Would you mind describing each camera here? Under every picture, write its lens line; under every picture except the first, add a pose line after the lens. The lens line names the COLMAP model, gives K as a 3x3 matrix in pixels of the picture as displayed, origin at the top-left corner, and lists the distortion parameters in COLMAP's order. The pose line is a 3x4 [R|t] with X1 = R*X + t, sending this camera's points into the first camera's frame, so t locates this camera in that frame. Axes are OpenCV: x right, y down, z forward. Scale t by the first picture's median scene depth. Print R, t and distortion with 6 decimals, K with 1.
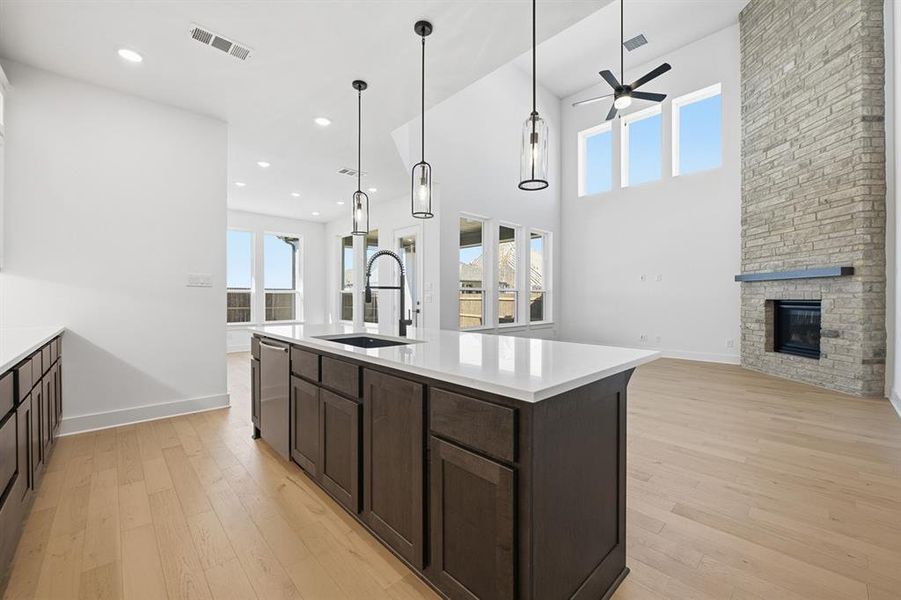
lens RADIAL K [[366.0, 0, 447.3], [0, 366.0, 296.7], [0, 0, 1]] dist [-0.004240, -0.000730]
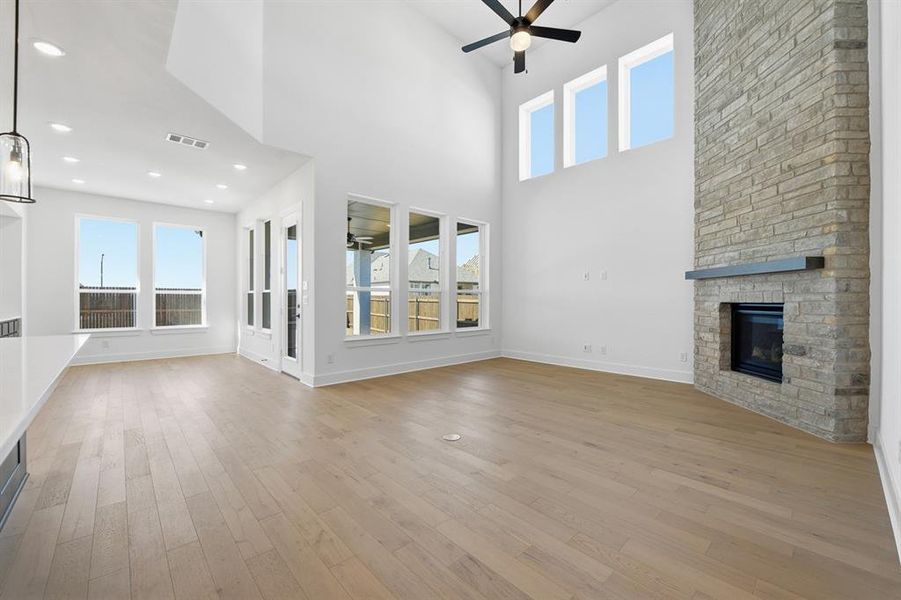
lens RADIAL K [[366.0, 0, 447.9], [0, 366.0, 298.0], [0, 0, 1]] dist [-0.004240, -0.000730]
pose [[0.999895, 0.001513, -0.014419, 0.321506], [-0.001531, 0.999998, -0.001278, 0.000605], [0.014417, 0.001300, 0.999895, 0.228676]]
